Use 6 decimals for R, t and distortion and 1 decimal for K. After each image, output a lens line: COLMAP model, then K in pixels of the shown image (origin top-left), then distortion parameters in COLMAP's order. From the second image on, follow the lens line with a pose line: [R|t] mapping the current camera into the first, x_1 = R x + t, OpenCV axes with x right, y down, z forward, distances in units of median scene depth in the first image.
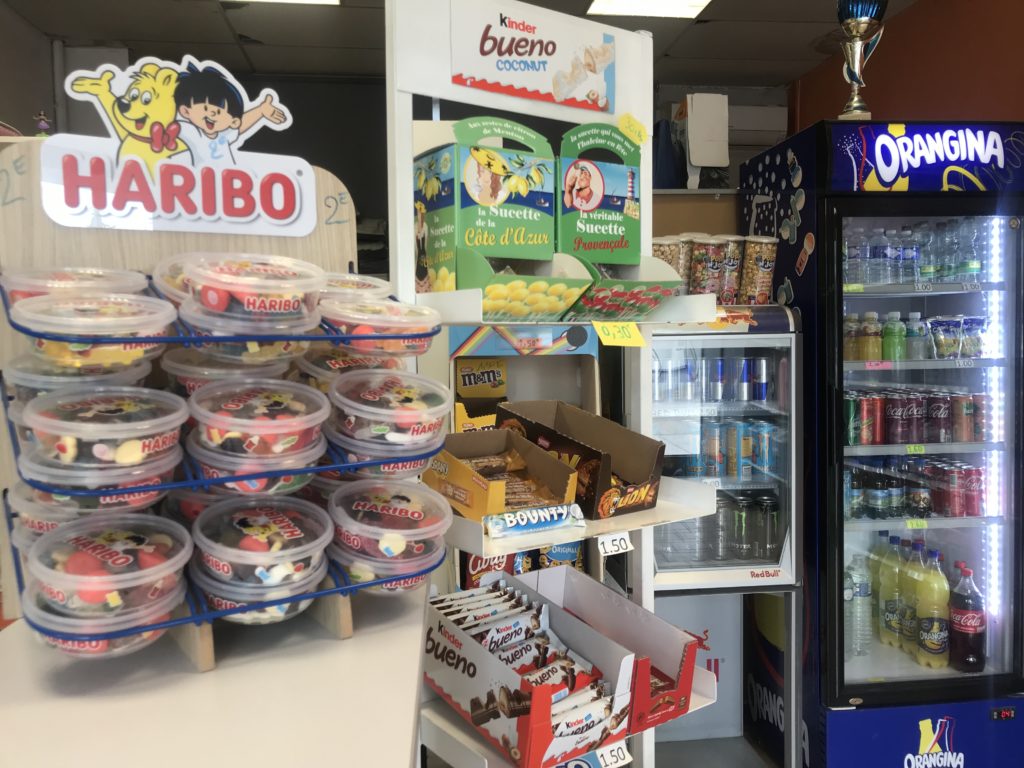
lens RADIAL K [[753.8, 0, 510.9], [0, 753.8, 379.2], [0, 0, 1]] dist [0.020354, -0.013962]
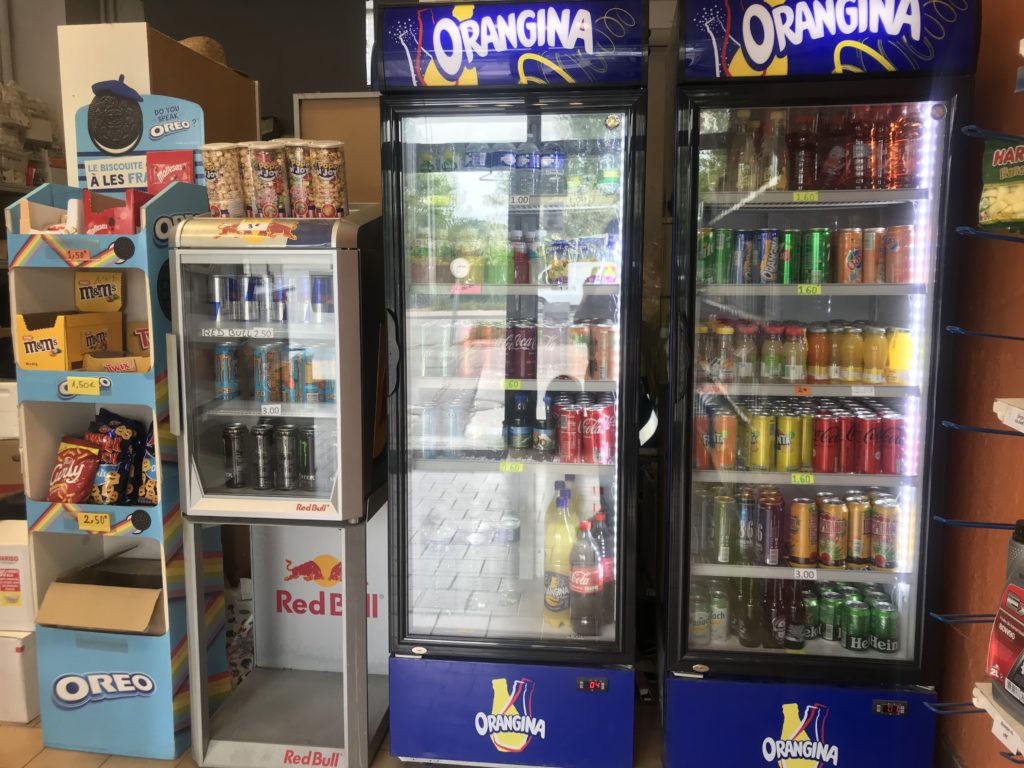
lens RADIAL K [[844.3, 0, 505.5], [0, 844.3, 369.9], [0, 0, 1]] dist [0.004035, 0.008099]
pose [[0.975295, 0.044040, -0.216471, 0.444317], [-0.024865, 0.995584, 0.090519, -0.007705], [0.219502, -0.082900, 0.972084, 0.026666]]
